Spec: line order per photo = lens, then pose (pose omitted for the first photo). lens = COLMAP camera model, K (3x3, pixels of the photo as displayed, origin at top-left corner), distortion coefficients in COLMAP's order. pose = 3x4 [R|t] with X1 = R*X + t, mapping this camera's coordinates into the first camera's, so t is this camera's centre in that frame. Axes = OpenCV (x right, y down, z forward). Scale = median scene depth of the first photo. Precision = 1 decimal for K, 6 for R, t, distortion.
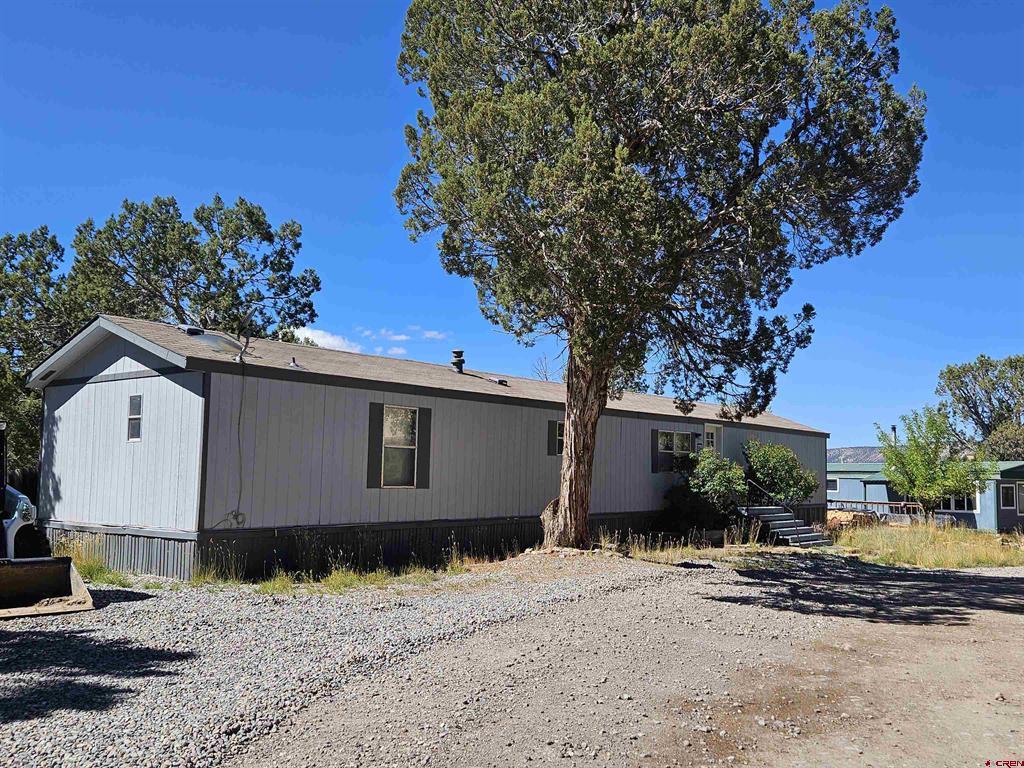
lens RADIAL K [[1009.0, 0, 512.0], [0, 1009.0, 384.0], [0, 0, 1]] dist [0.006854, 0.004729]
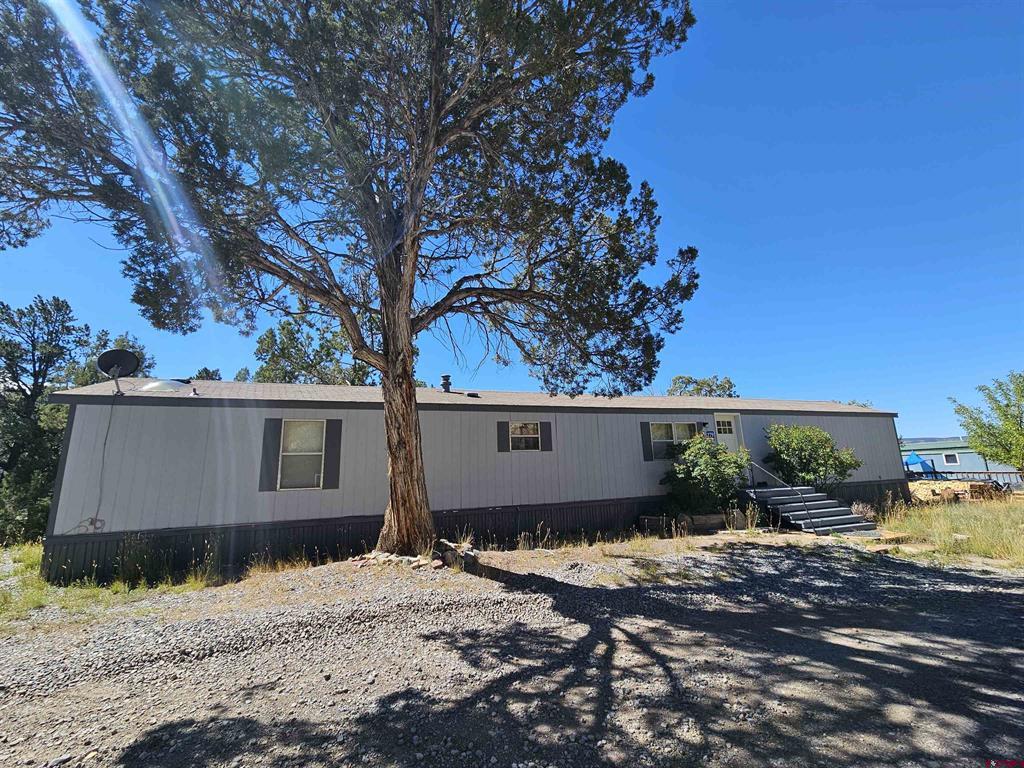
lens RADIAL K [[431.2, 0, 510.8], [0, 431.2, 380.7], [0, 0, 1]] dist [0.001310, -0.000644]
pose [[0.849197, -0.148186, -0.506858, 0.332436], [0.092891, 0.986772, -0.132864, 0.061740], [0.519842, 0.065745, 0.851729, 0.631841]]
